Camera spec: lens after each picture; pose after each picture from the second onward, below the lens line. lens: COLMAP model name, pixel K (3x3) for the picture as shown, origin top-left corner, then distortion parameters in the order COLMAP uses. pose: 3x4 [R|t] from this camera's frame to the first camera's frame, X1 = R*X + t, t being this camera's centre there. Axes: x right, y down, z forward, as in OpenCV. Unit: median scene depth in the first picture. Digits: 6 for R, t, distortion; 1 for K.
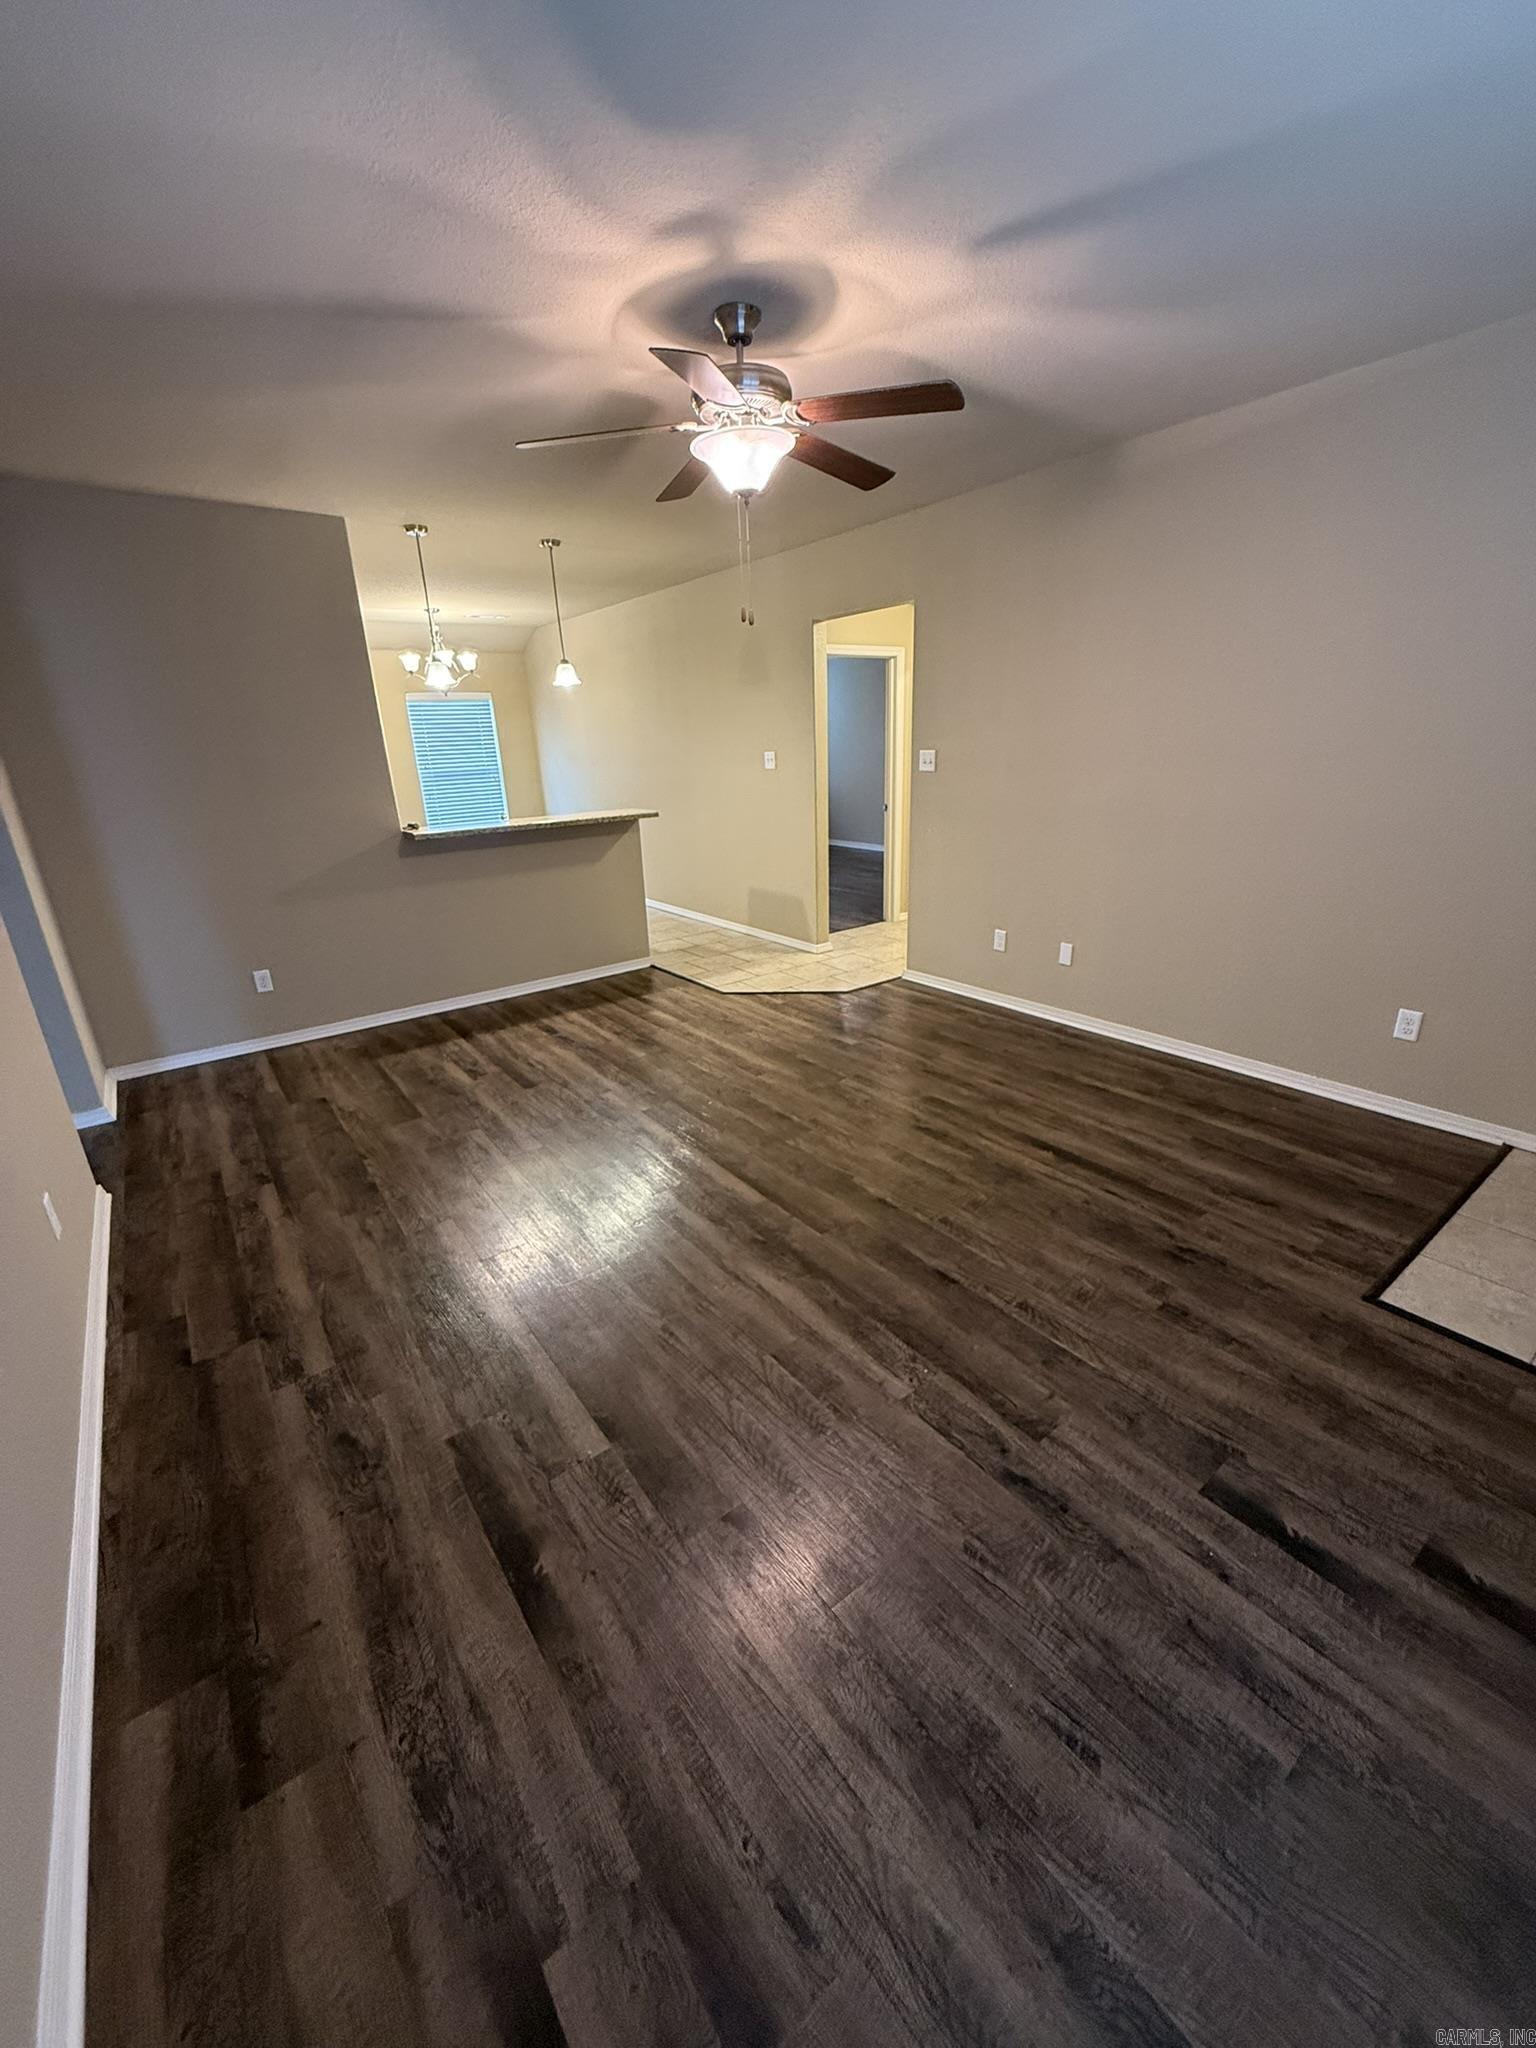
lens RADIAL K [[814.5, 0, 767.1], [0, 814.5, 1019.8], [0, 0, 1]] dist [-0.000815, 0.000314]
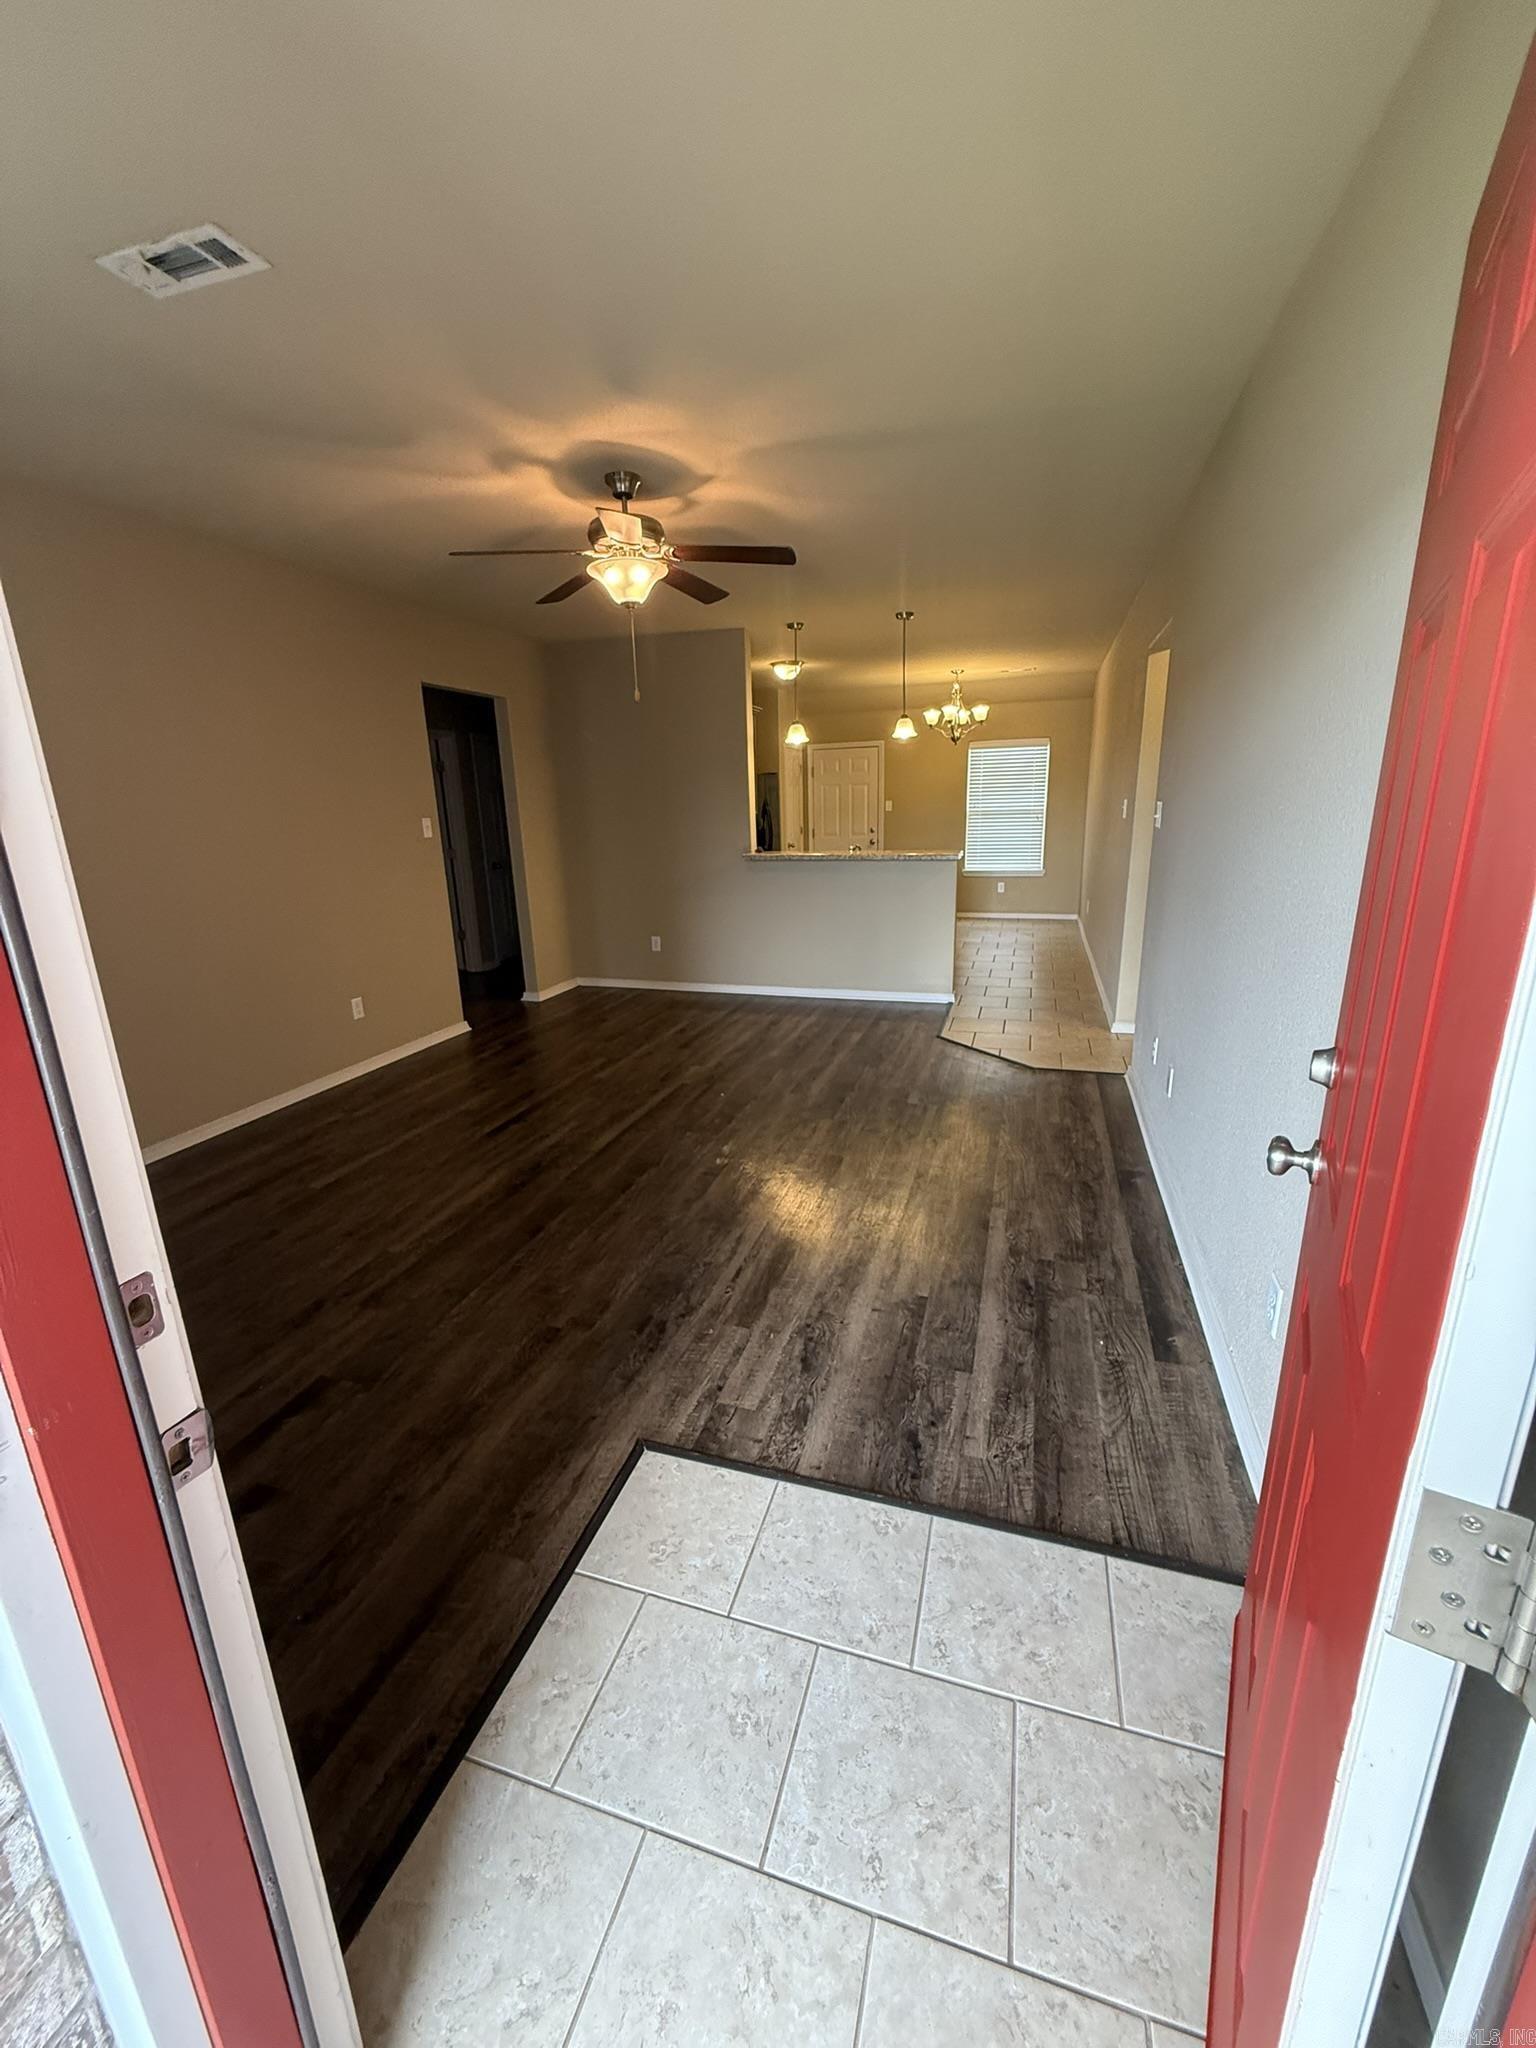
lens RADIAL K [[814.5, 0, 767.1], [0, 814.5, 1019.8], [0, 0, 1]] dist [-0.000815, 0.000314]
pose [[0.582193, 0.231929, -0.779269, 1.039504], [-0.263824, 0.960478, 0.088758, -0.148936], [0.769057, 0.153916, 0.620372, 0.376722]]
